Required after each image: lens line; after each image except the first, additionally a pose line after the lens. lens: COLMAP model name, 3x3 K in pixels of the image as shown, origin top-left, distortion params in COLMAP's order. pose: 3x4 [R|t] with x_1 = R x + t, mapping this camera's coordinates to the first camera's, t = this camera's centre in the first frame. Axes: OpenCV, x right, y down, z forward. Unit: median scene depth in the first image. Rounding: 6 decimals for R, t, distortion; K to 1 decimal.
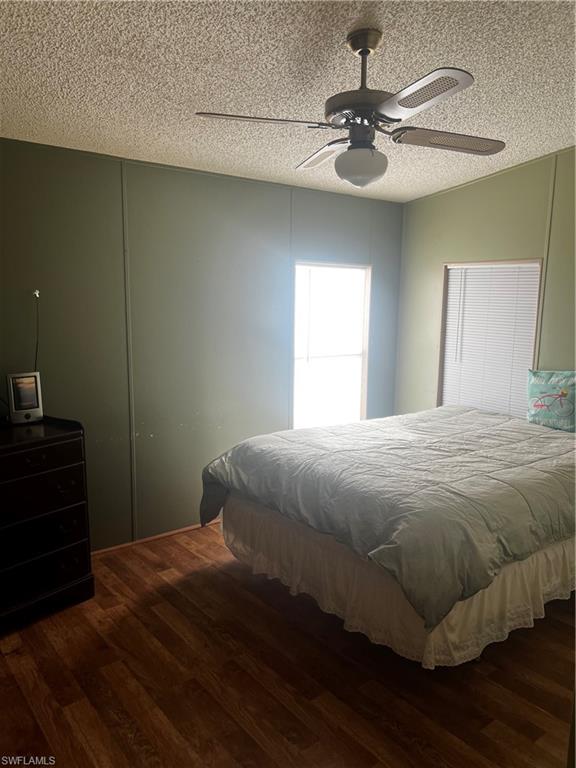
lens RADIAL K [[565.8, 0, 284.1], [0, 565.8, 386.9], [0, 0, 1]] dist [0.005549, -0.041662]
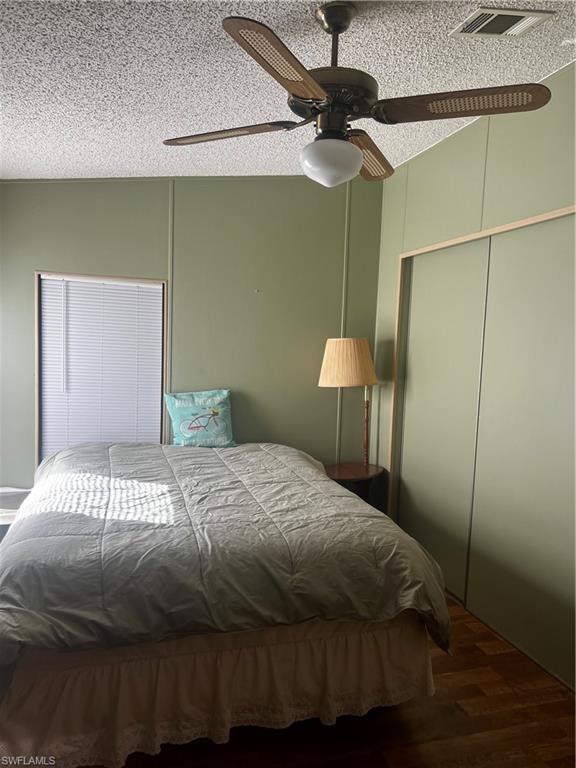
lens RADIAL K [[565.8, 0, 285.5], [0, 565.8, 383.4], [0, 0, 1]] dist [0.005549, -0.041662]
pose [[0.351409, -0.065641, 0.933918, -0.430677], [0.104316, 0.994073, 0.030618, -0.059840], [-0.930392, 0.086664, 0.356173, 0.493543]]
